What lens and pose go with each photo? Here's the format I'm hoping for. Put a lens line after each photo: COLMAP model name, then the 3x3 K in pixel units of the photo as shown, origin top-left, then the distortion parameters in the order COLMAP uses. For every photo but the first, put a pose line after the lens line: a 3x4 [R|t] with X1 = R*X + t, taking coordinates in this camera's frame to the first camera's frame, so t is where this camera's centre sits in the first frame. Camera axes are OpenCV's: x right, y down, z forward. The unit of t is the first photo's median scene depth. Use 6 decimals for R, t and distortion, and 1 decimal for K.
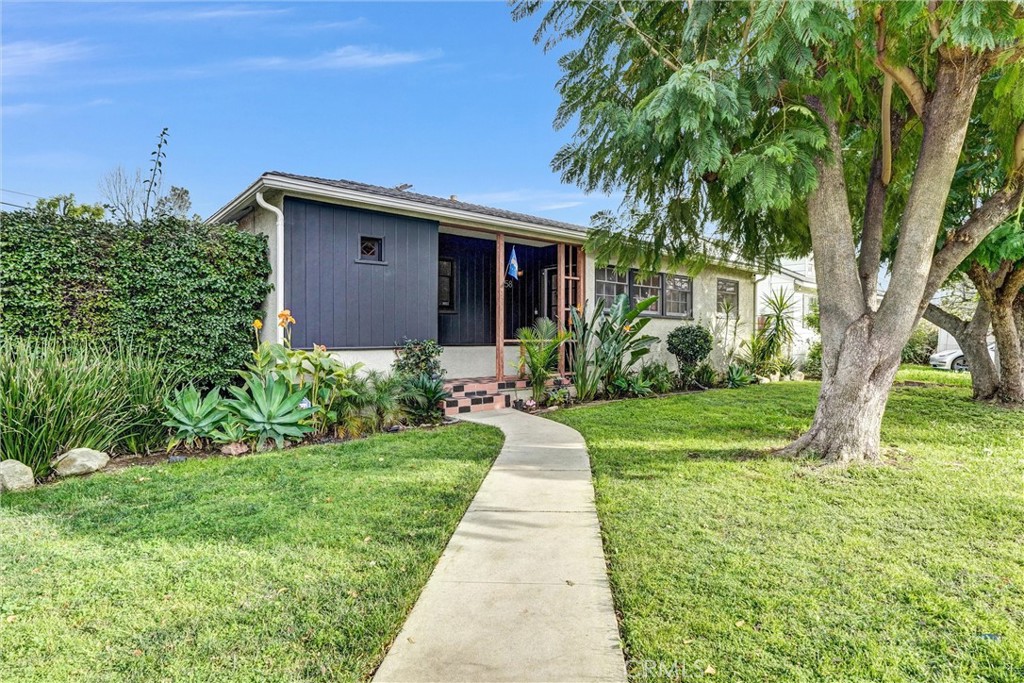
lens RADIAL K [[503.1, 0, 512.3], [0, 503.1, 331.8], [0, 0, 1]] dist [-0.015512, -0.000402]
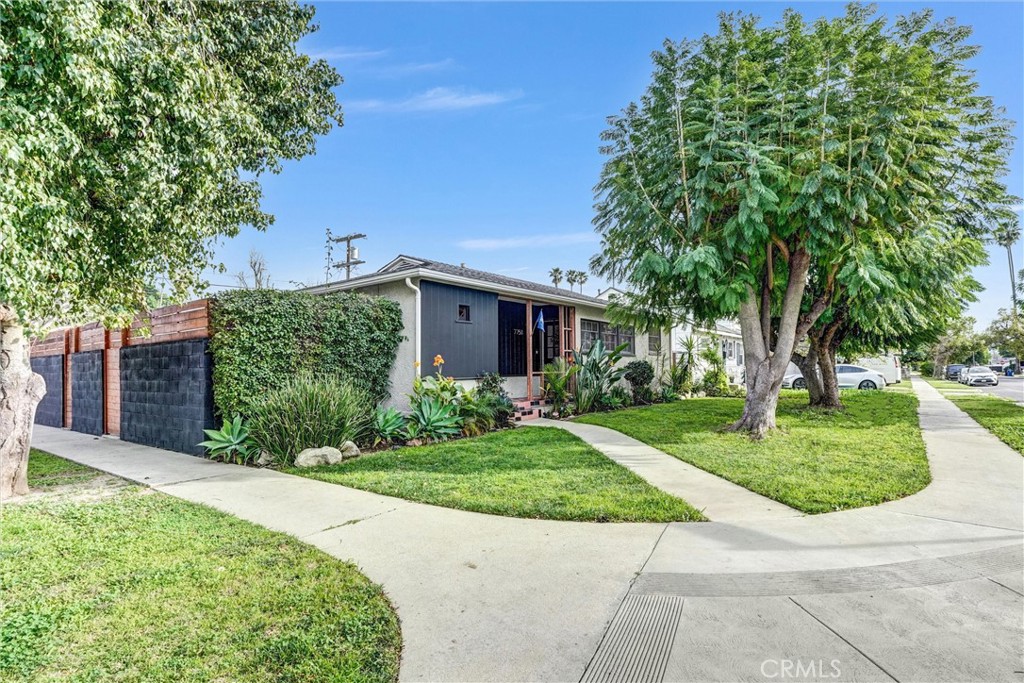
lens RADIAL K [[456.0, 0, 508.9], [0, 456.0, 338.1], [0, 0, 1]] dist [-0.043594, 0.000120]
pose [[0.985509, 0.001746, 0.169612, -0.314310], [0.007393, 0.998555, -0.053235, -0.012327], [-0.169459, 0.053718, 0.984072, -0.306522]]
